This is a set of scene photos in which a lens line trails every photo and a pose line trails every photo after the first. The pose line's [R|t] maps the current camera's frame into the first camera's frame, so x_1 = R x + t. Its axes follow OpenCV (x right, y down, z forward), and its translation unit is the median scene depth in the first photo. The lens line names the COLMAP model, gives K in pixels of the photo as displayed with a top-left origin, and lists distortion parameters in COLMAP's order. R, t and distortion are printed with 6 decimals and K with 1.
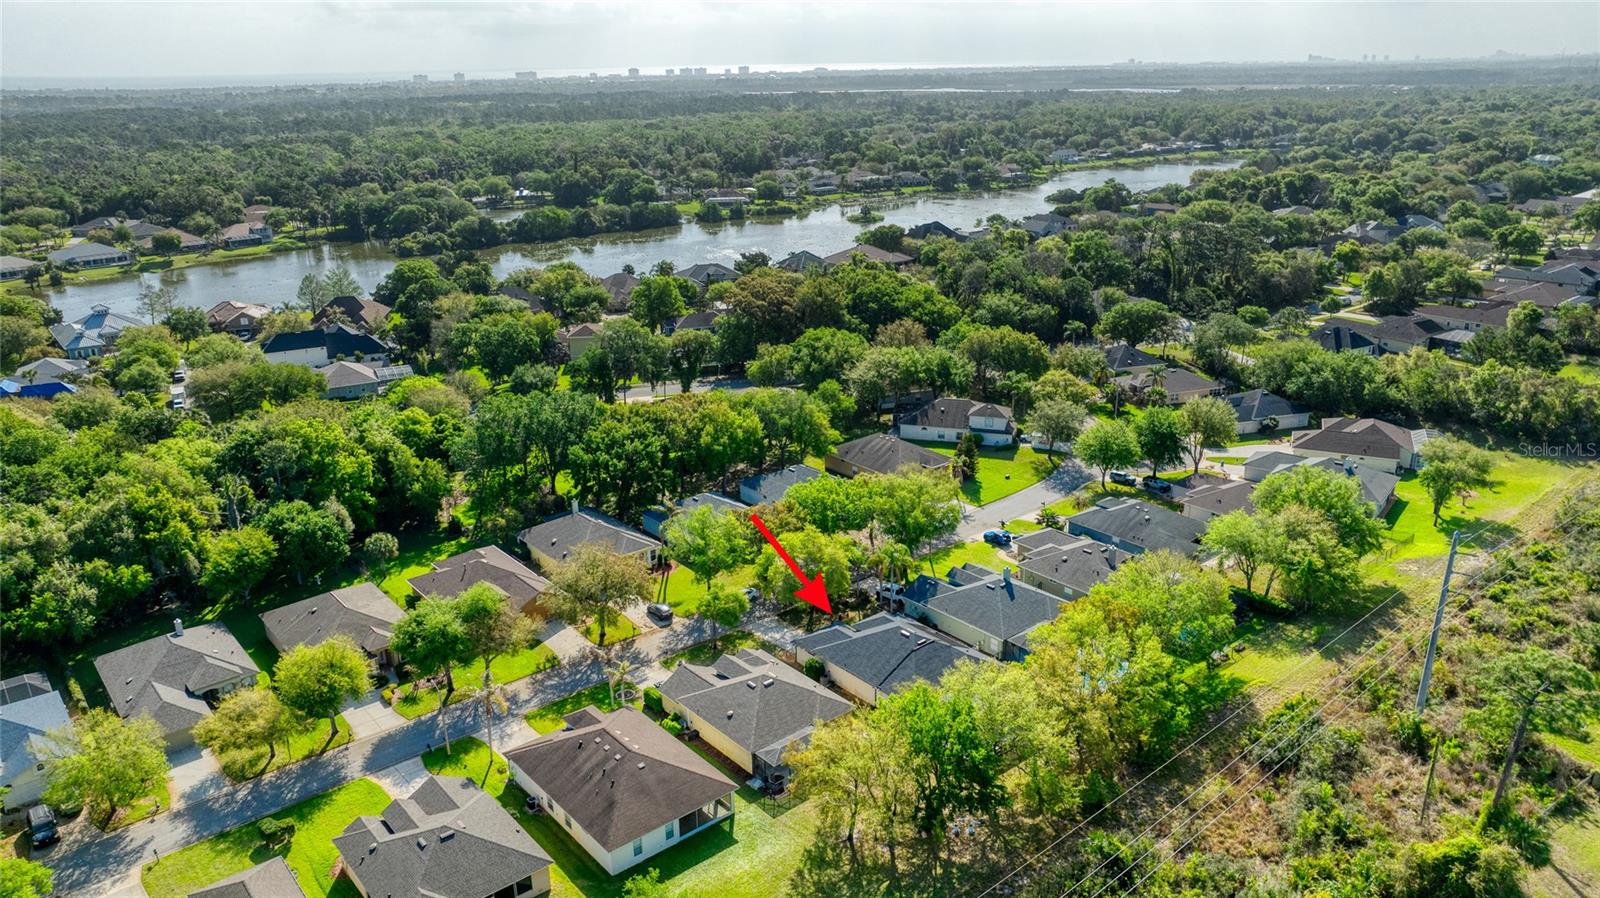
lens RADIAL K [[1098.5, 0, 813.0], [0, 1098.5, 446.7], [0, 0, 1]] dist [-0.025681, 0.000852]
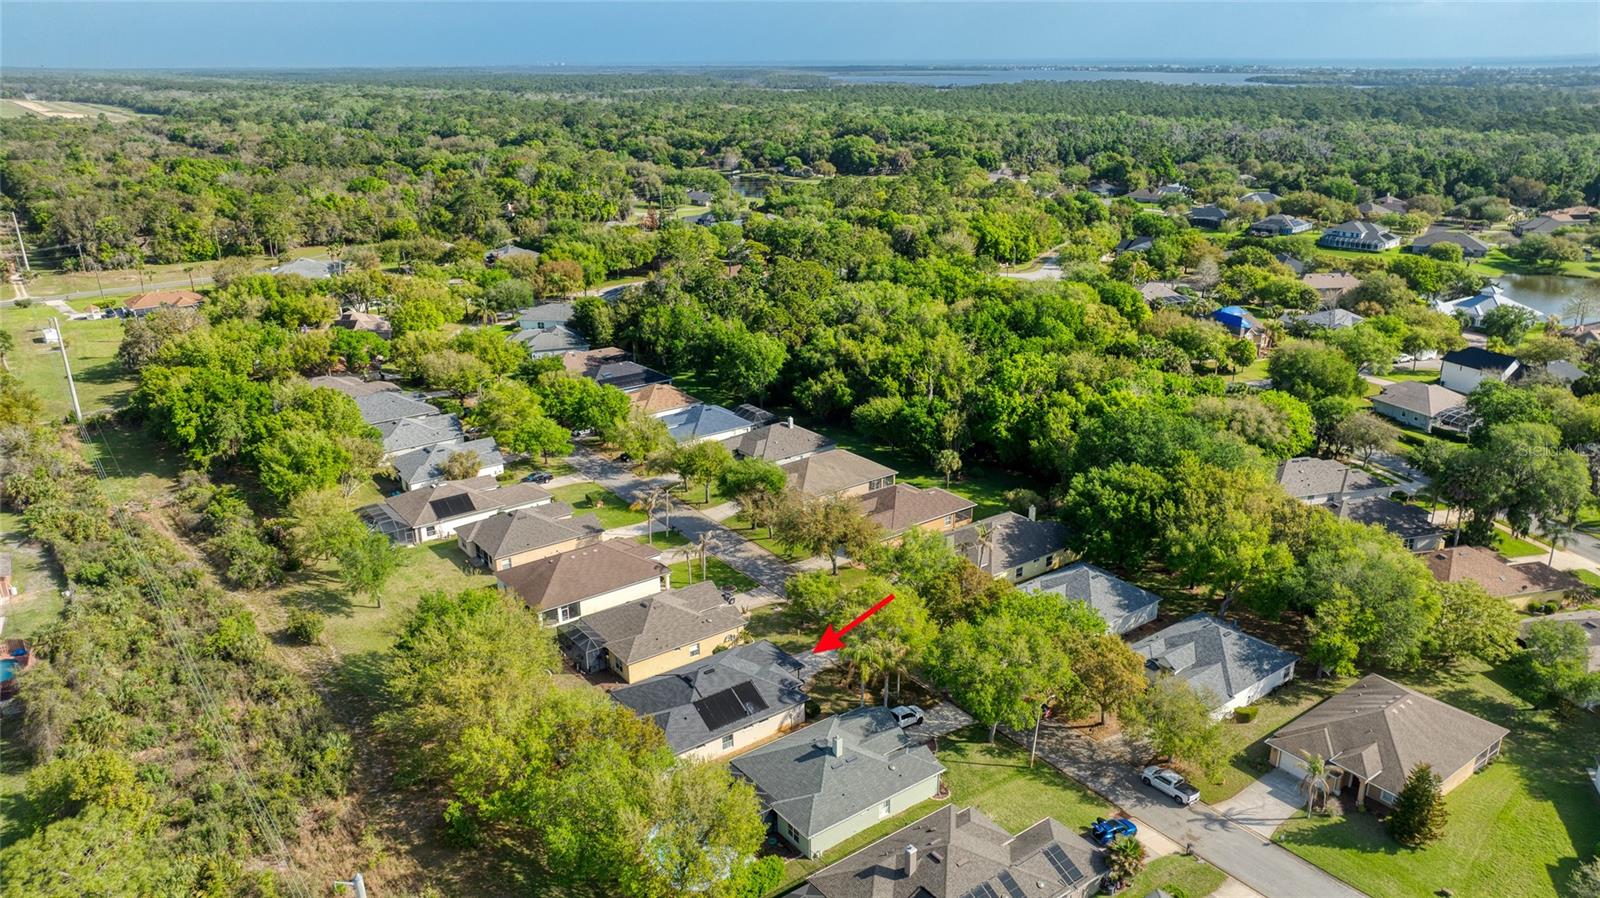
lens RADIAL K [[1098.5, 0, 813.0], [0, 1098.5, 446.7], [0, 0, 1]] dist [-0.025681, 0.000852]
pose [[-0.056592, 0.342409, -0.937845, 0.356063], [-0.316553, 0.884731, 0.342119, -0.139513], [0.946885, 0.316238, 0.058322, 0.381912]]
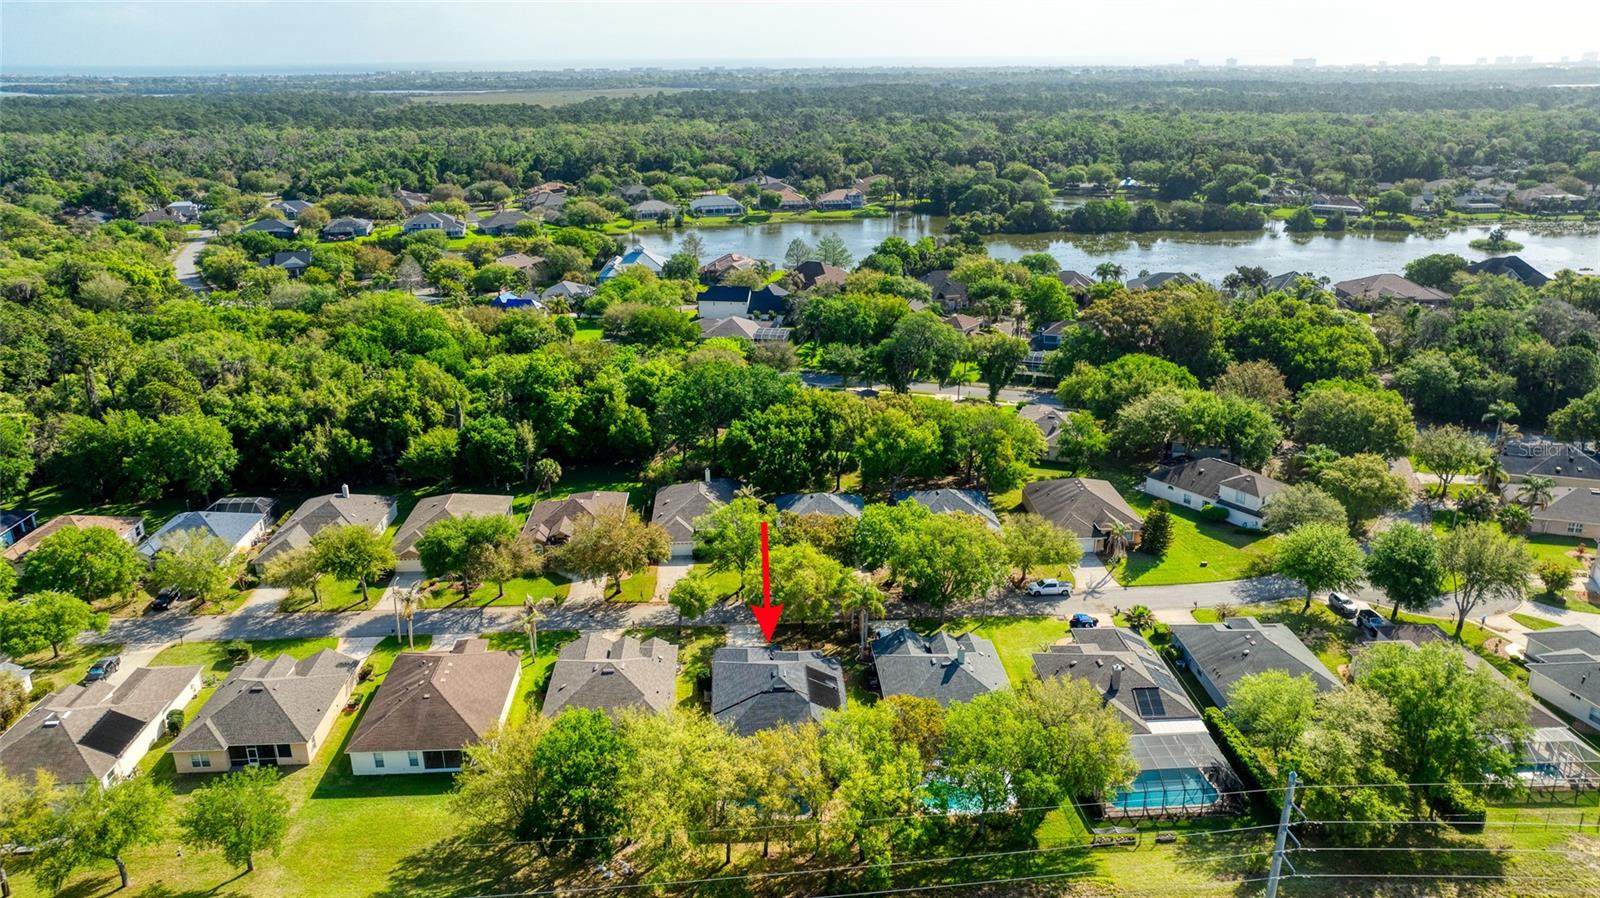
lens RADIAL K [[1098.5, 0, 813.0], [0, 1098.5, 446.7], [0, 0, 1]] dist [-0.025681, 0.000852]
pose [[0.802215, 0.205903, -0.560406, 0.232320], [-0.198971, 0.977191, 0.074212, -0.036912], [0.562905, 0.051971, 0.824886, 0.095905]]
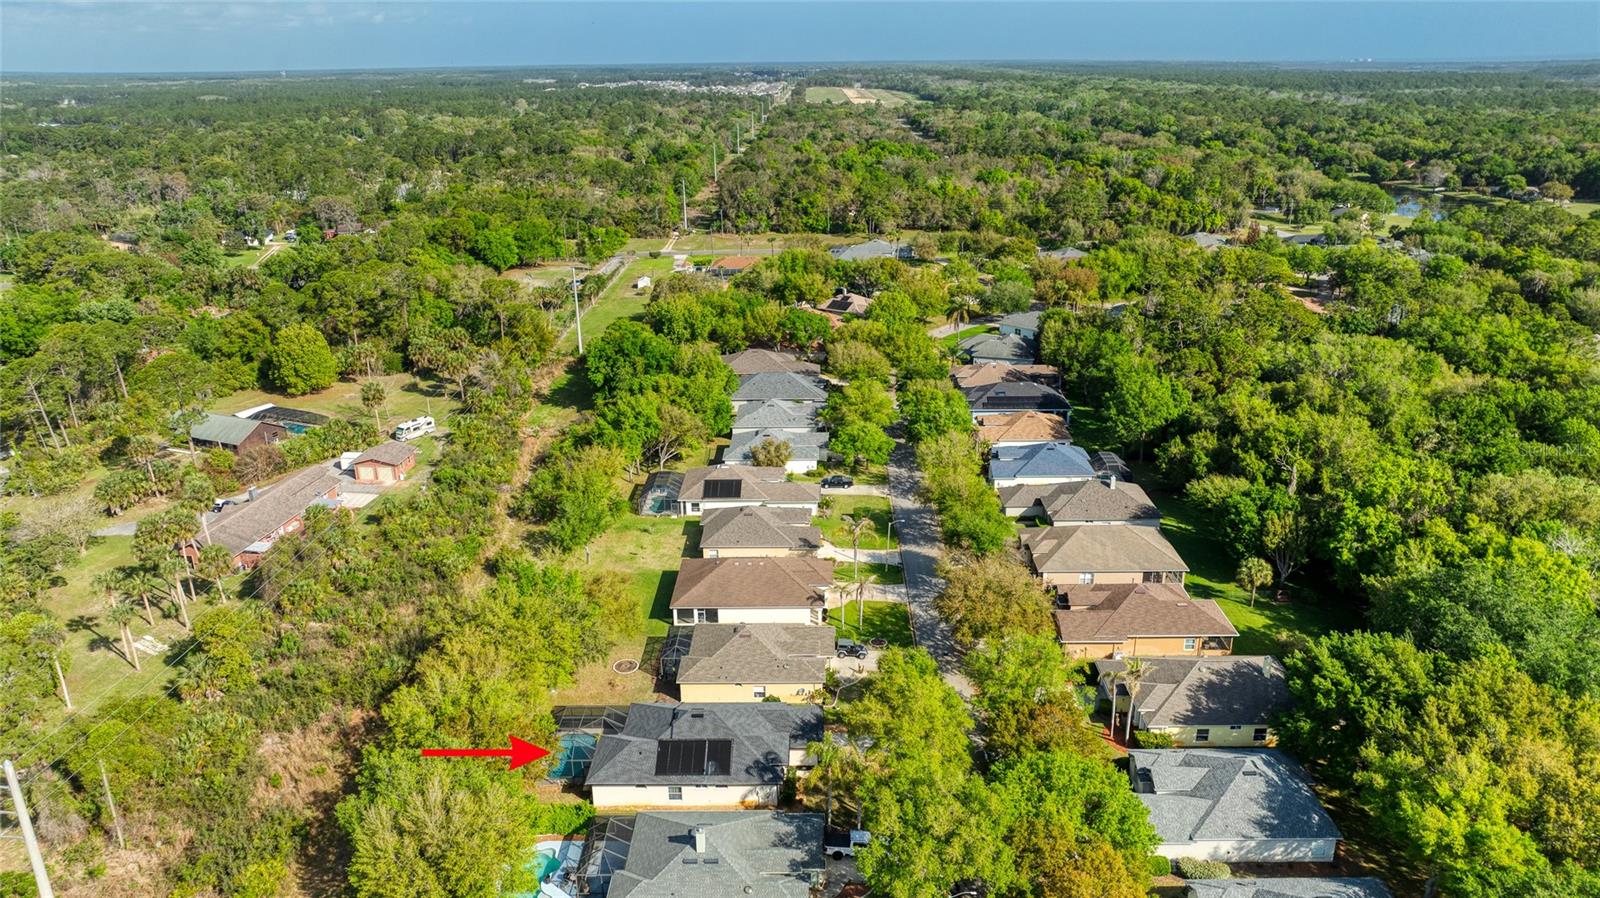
lens RADIAL K [[1098.5, 0, 813.0], [0, 1098.5, 446.7], [0, 0, 1]] dist [-0.025681, 0.000852]
pose [[-0.644962, 0.268961, -0.715321, 0.241948], [-0.232405, 0.822658, 0.518865, -0.194422], [0.728019, 0.500893, -0.468075, 0.539388]]
